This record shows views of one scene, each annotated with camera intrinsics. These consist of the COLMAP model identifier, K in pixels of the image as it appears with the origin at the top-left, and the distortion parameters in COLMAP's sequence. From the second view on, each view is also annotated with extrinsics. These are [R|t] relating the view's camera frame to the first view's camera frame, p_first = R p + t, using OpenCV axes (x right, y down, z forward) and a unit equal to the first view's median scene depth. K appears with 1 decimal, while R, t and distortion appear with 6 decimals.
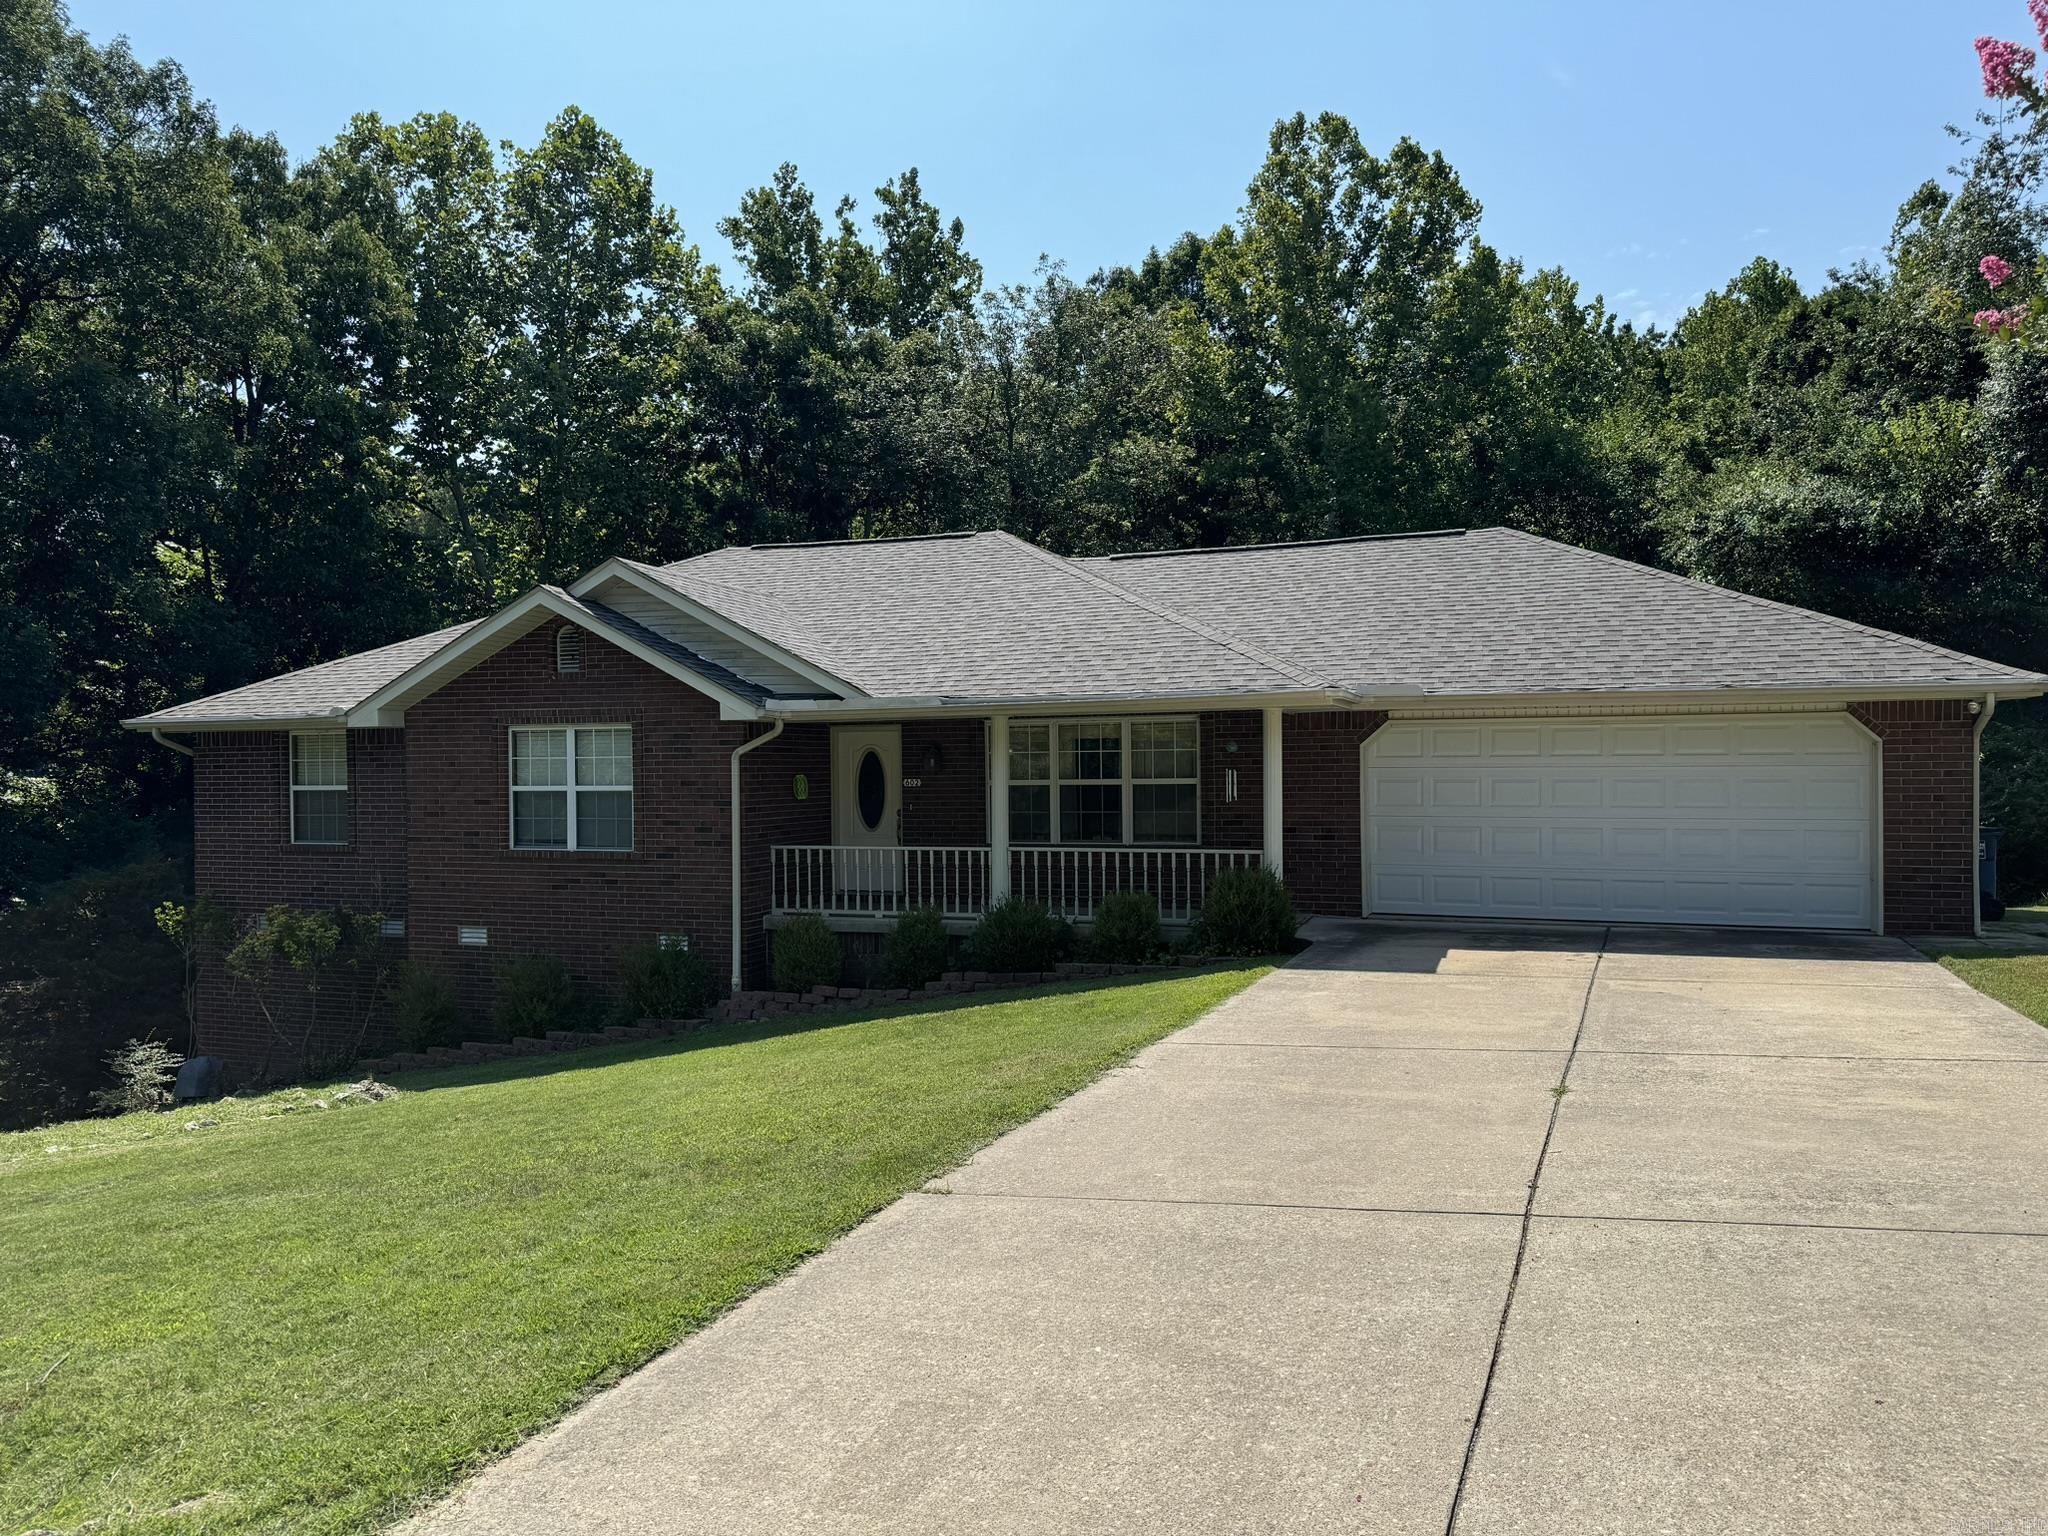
lens RADIAL K [[1453.5, 0, 1024.0], [0, 1453.5, 768.0], [0, 0, 1]] dist [0.086726, -0.110455]
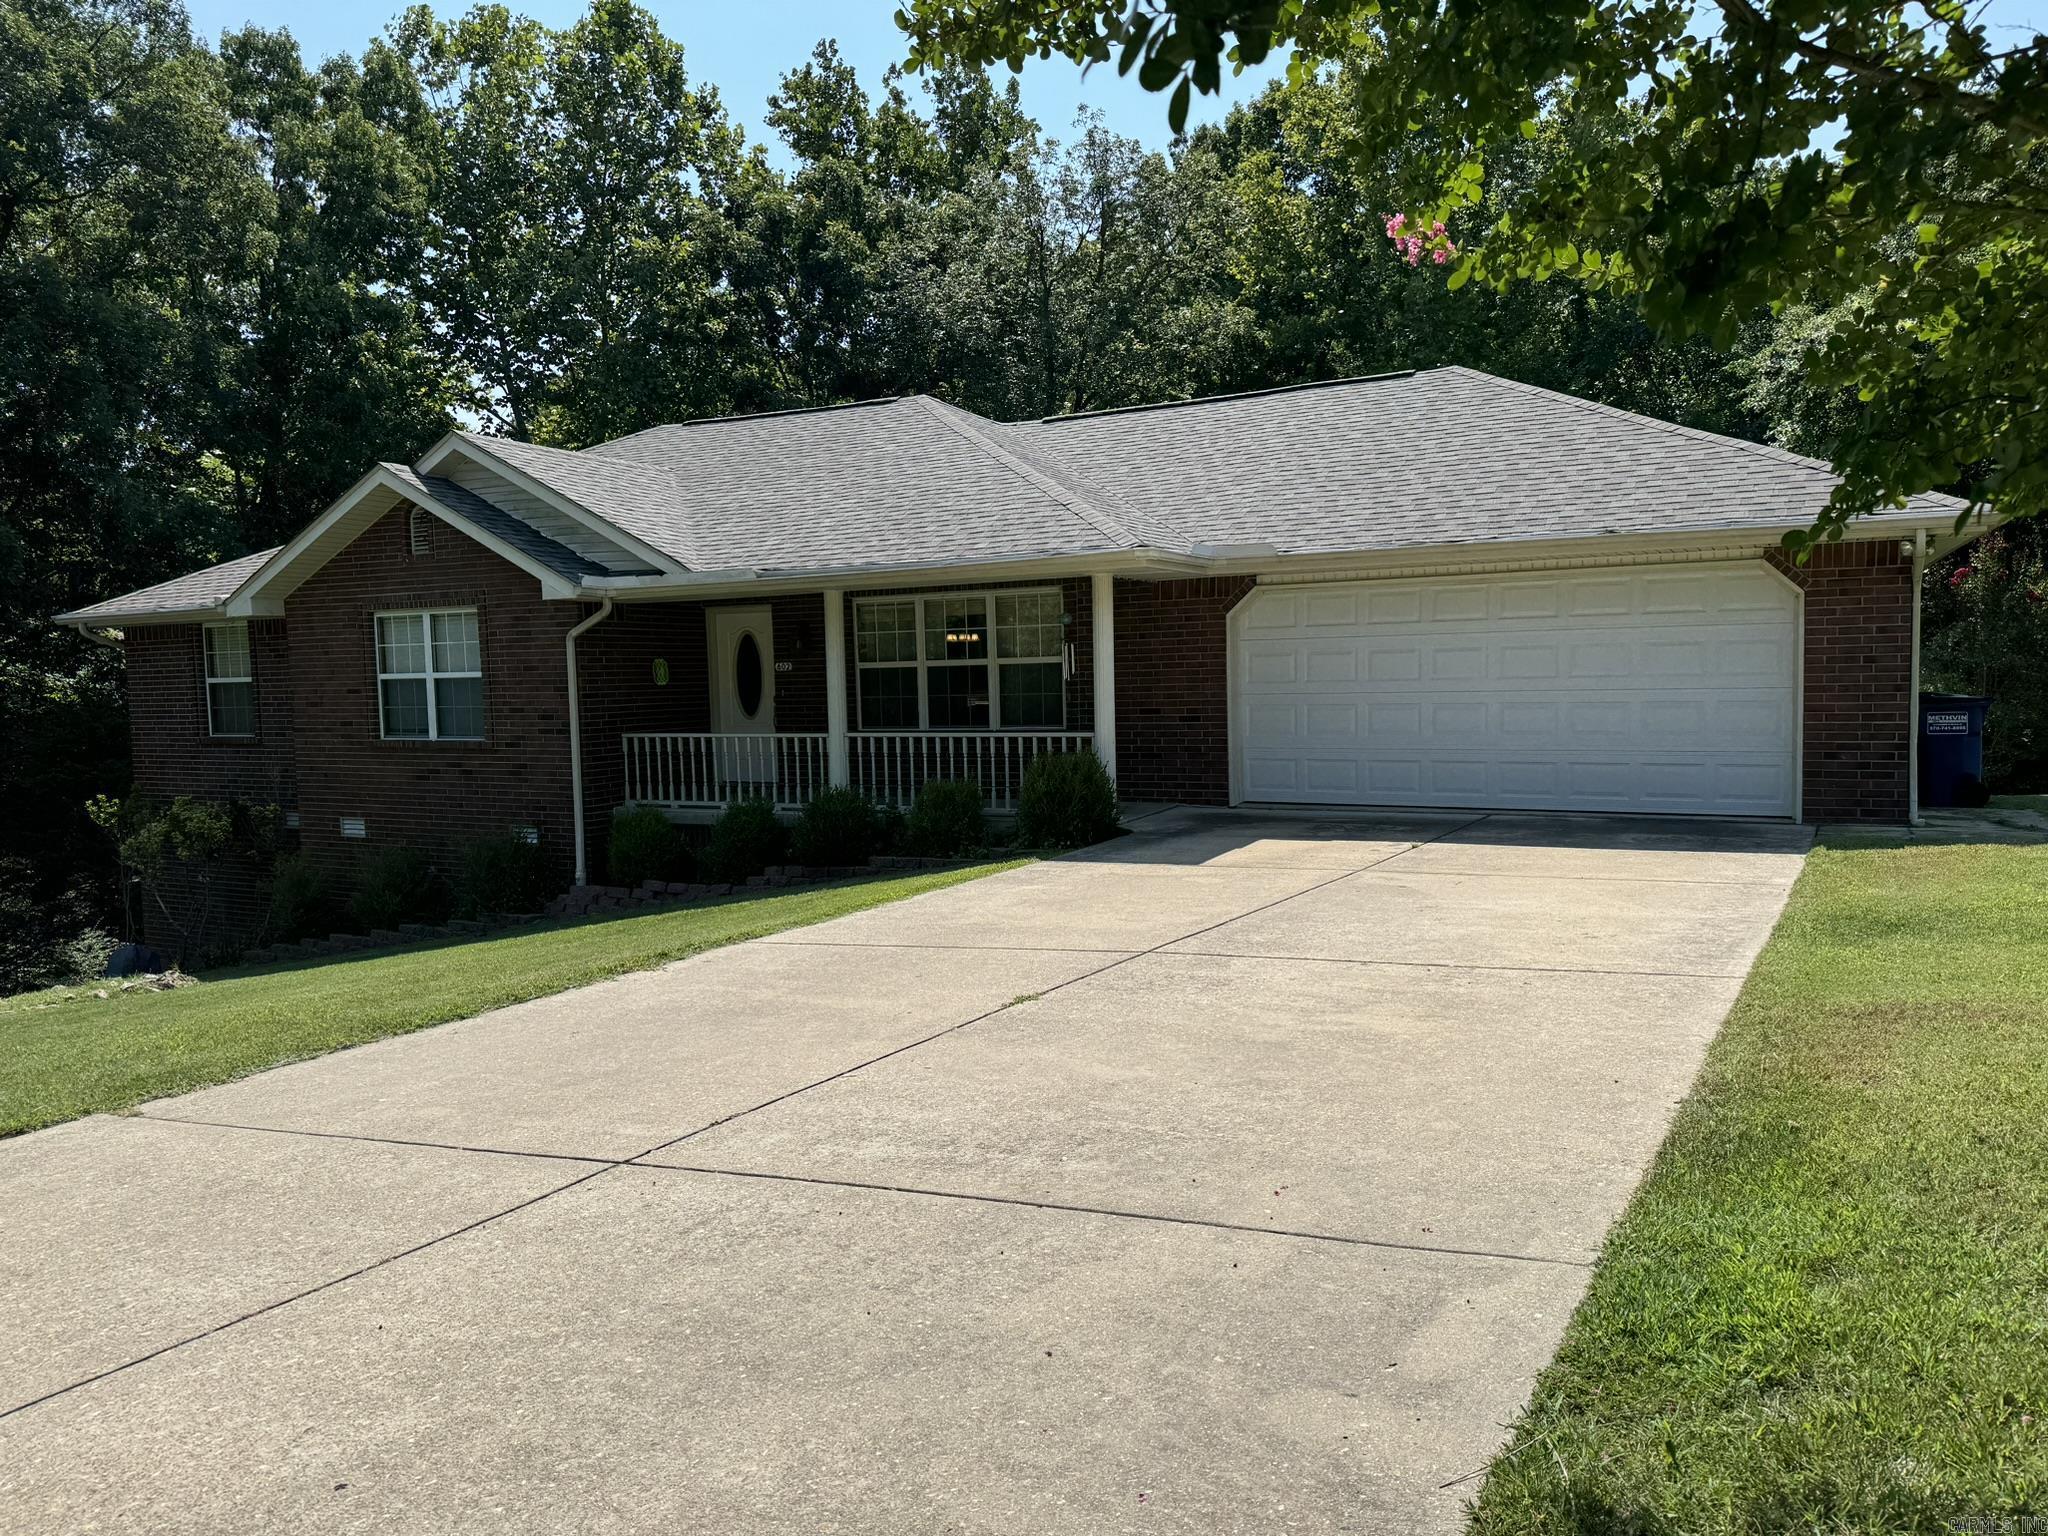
lens RADIAL K [[1453.5, 0, 1024.0], [0, 1453.5, 768.0], [0, 0, 1]] dist [0.086726, -0.110455]
pose [[0.991294, -0.005130, -0.131567, 0.216998], [0.014006, 0.997679, 0.066633, 0.016217], [0.130920, -0.067896, 0.989065, 0.093085]]
